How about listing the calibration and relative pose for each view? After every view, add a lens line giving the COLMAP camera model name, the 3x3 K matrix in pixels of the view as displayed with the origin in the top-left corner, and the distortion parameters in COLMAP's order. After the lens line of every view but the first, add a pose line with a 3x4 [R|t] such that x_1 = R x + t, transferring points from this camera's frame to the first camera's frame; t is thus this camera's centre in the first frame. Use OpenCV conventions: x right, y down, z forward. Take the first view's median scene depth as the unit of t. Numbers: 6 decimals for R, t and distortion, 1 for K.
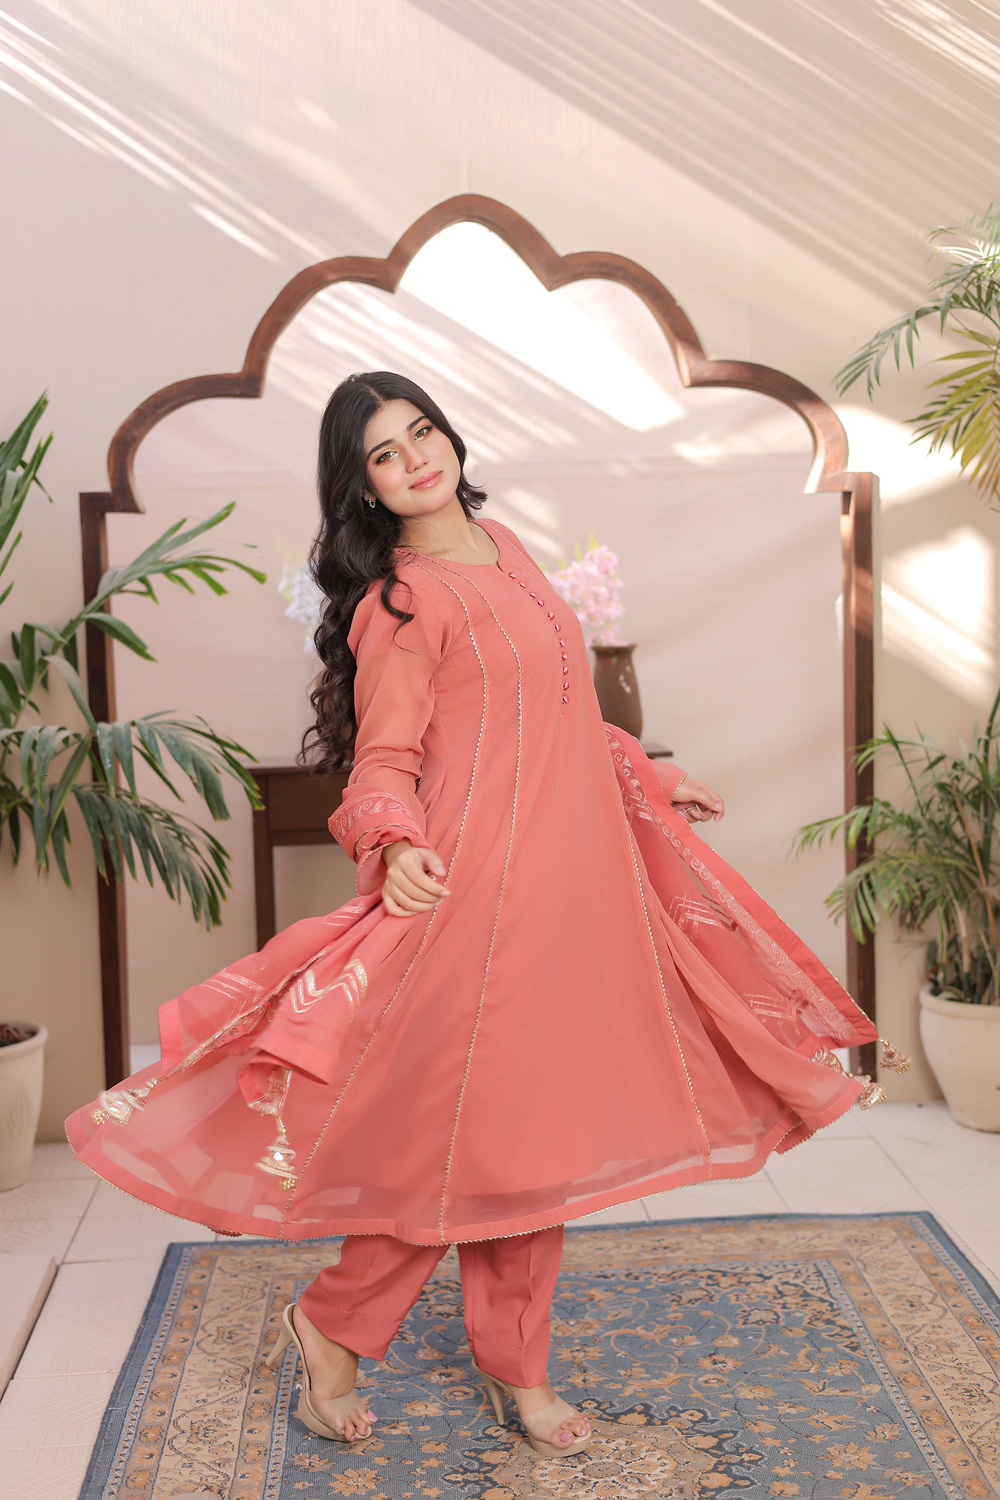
lens RADIAL K [[2059.4, 0, 499.8], [0, 2059.4, 753.1], [0, 0, 1]] dist [-0.004665, 0.000000]
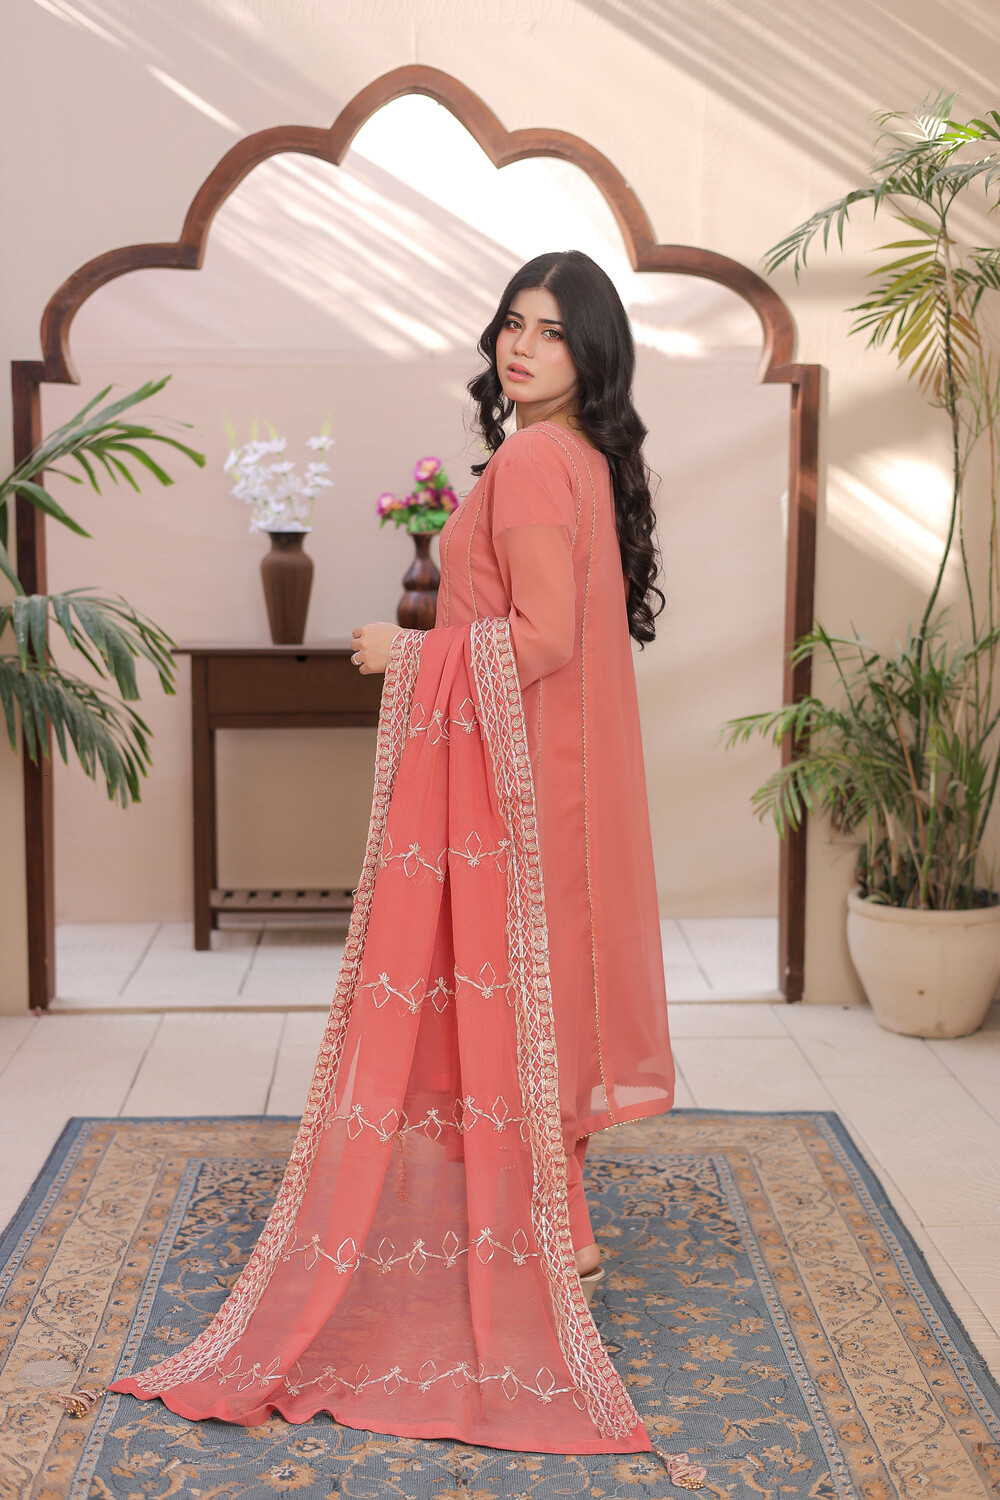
lens RADIAL K [[2059.4, 0, 501.4], [0, 2059.4, 750.2], [0, 0, 1]] dist [-0.004665, 0.000000]
pose [[0.999452, 0.031961, -0.008640, 0.054499], [-0.031535, 0.998460, 0.045646, 0.008567], [0.010086, -0.045349, 0.998920, 0.013742]]
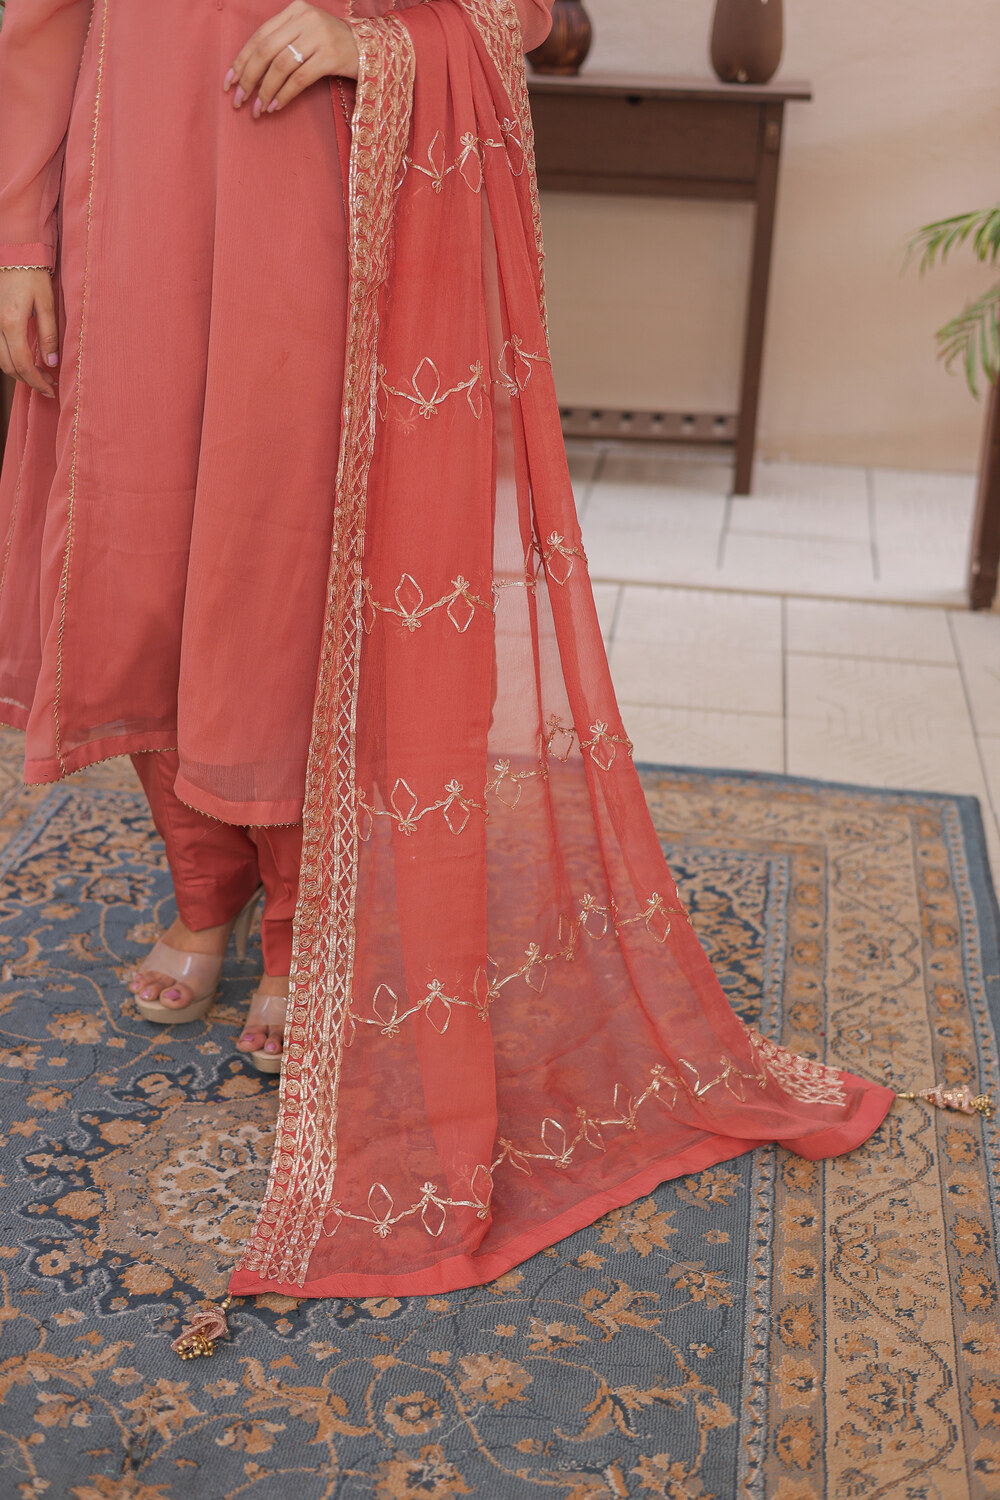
lens RADIAL K [[2059.4, 0, 512.4], [0, 2059.4, 760.0], [0, 0, 1]] dist [-0.004665, 0.000000]
pose [[0.981207, 0.134161, -0.138686, 0.160573], [-0.085008, 0.945779, 0.313490, 0.004097], [0.173224, -0.295809, 0.939410, 0.341729]]
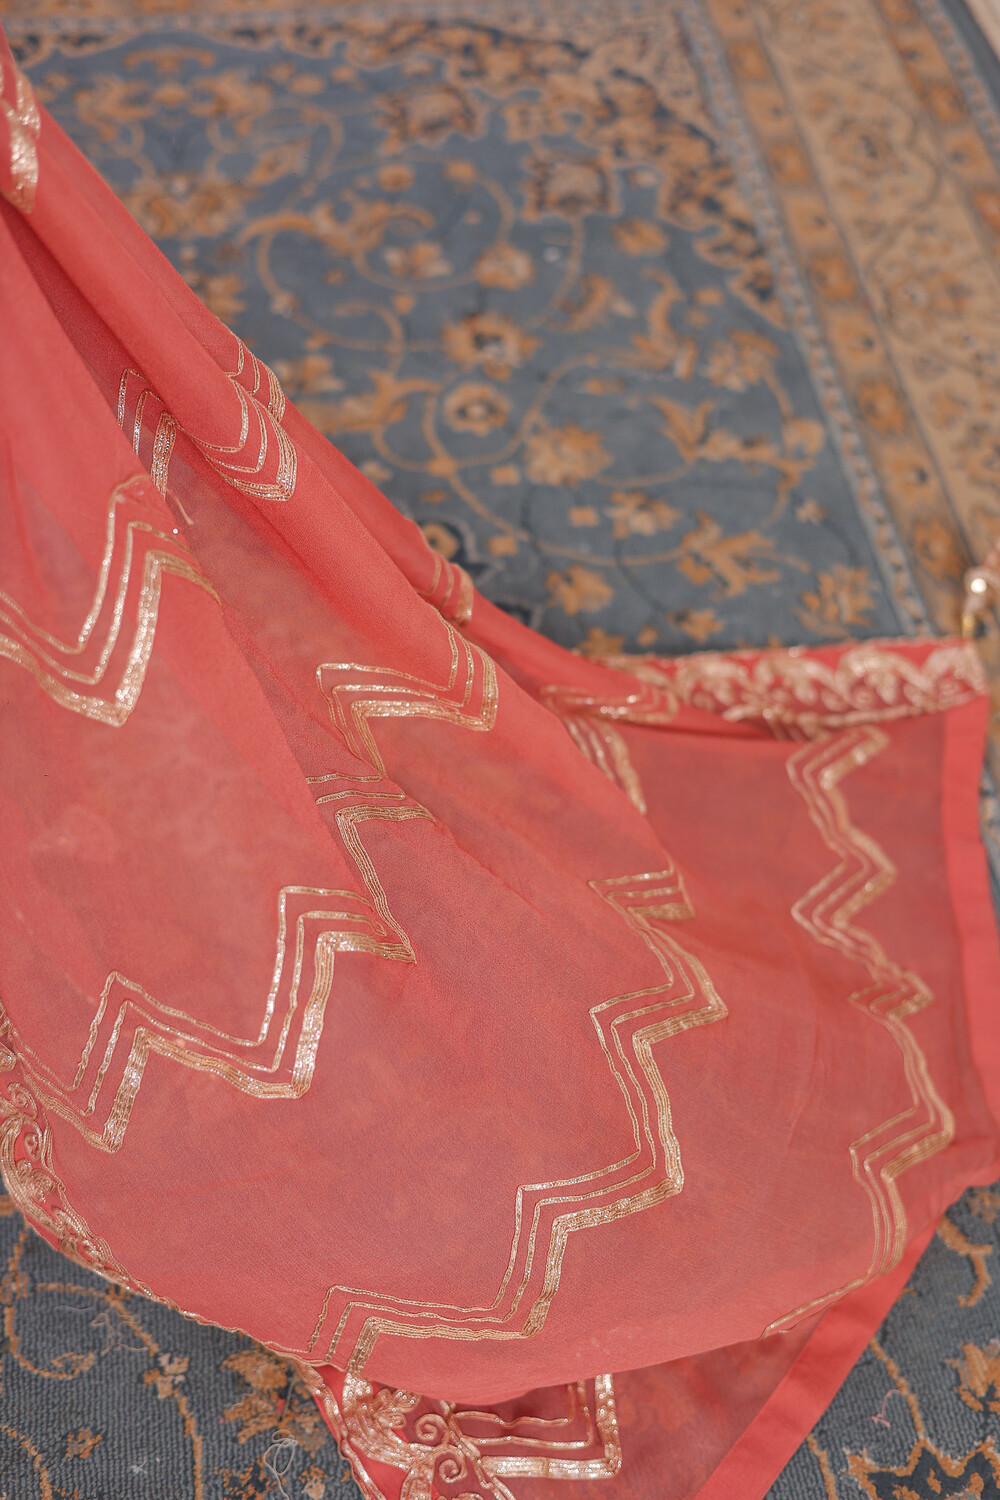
lens RADIAL K [[2059.4, 0, 457.8], [0, 2059.4, 747.8], [0, 0, 1]] dist [-0.004665, 0.000000]
pose [[0.990668, -0.026925, 0.133608, 0.029957], [-0.078030, 0.691697, 0.717960, 0.018609], [-0.111747, -0.721685, 0.683142, 0.540678]]
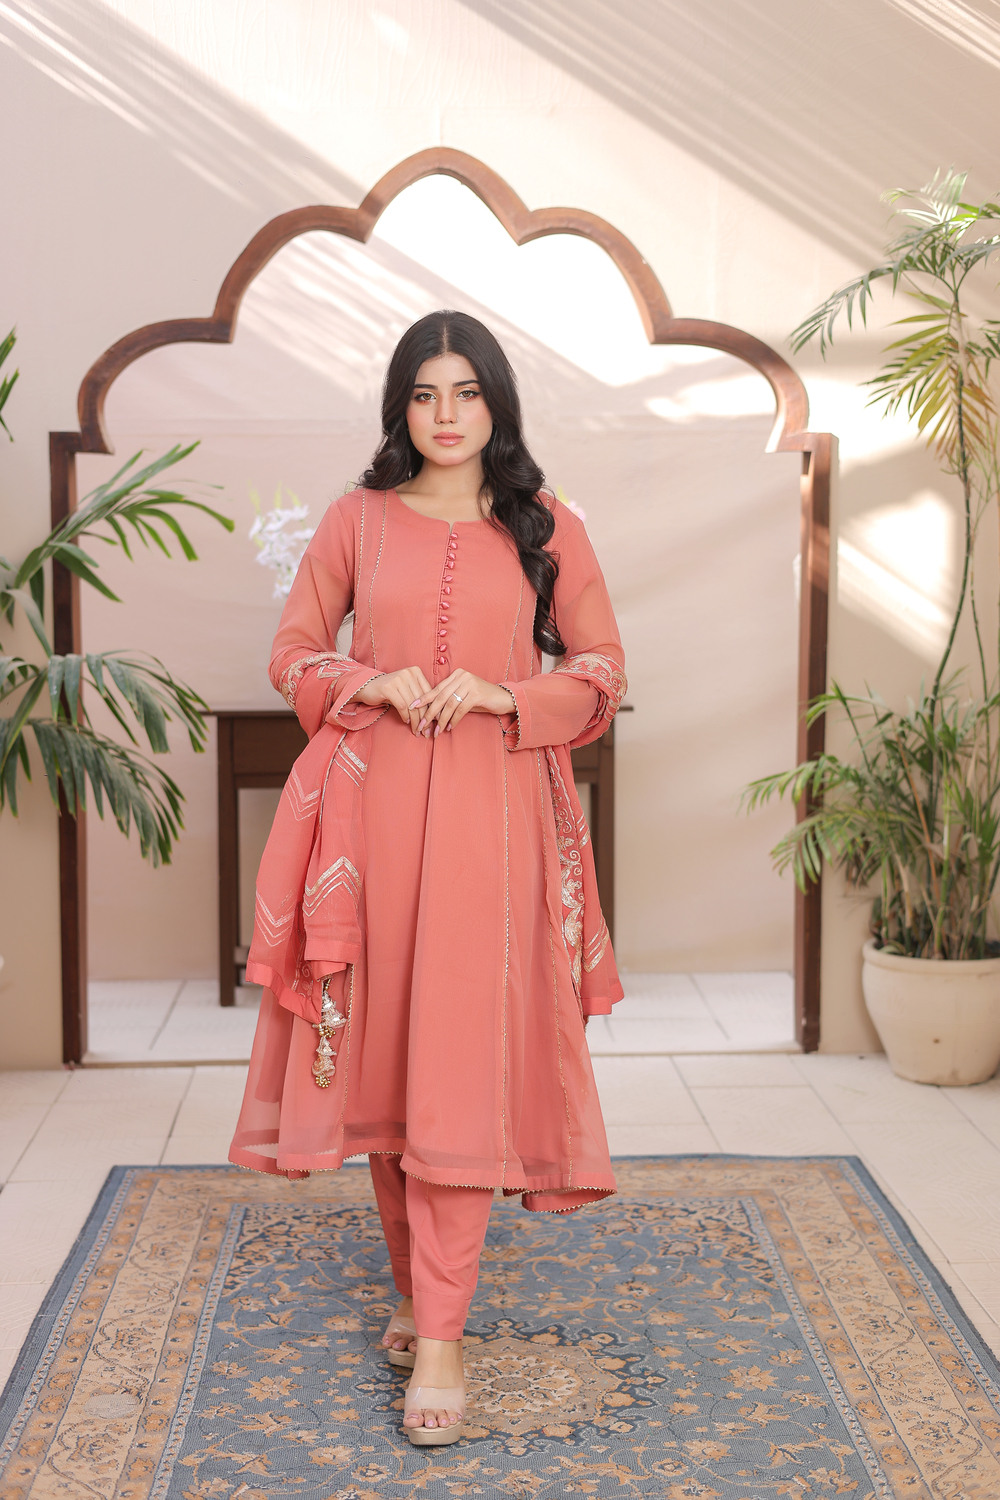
lens RADIAL K [[2059.4, 0, 501.1], [0, 2059.4, 752.3], [0, 0, 1]] dist [-0.004665, 0.000000]
pose [[0.999629, 0.027209, -0.001557, 0.030107], [-0.027185, 0.999539, 0.013516, 0.014403], [0.001924, -0.013469, 0.999907, -0.021068]]
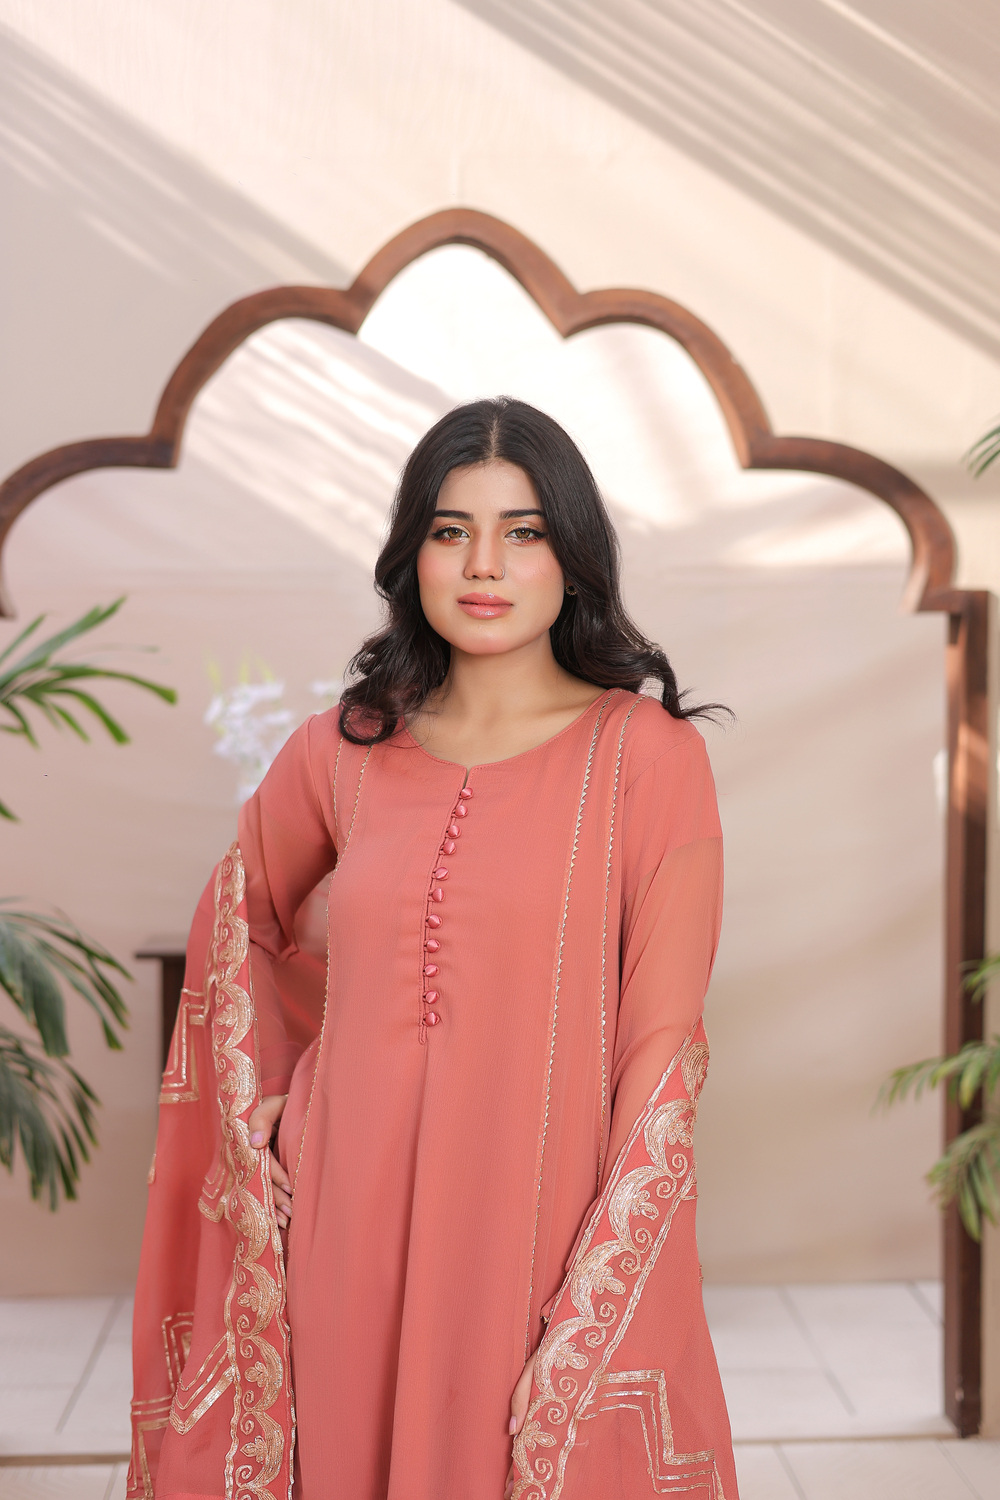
lens RADIAL K [[2059.4, 0, 498.2], [0, 2059.4, 745.1], [0, 0, 1]] dist [-0.004665, 0.000000]
pose [[0.999662, 0.025705, -0.003890, 0.008617], [-0.025891, 0.997879, -0.059719, -0.038572], [0.002346, 0.059799, 0.998208, 0.323498]]
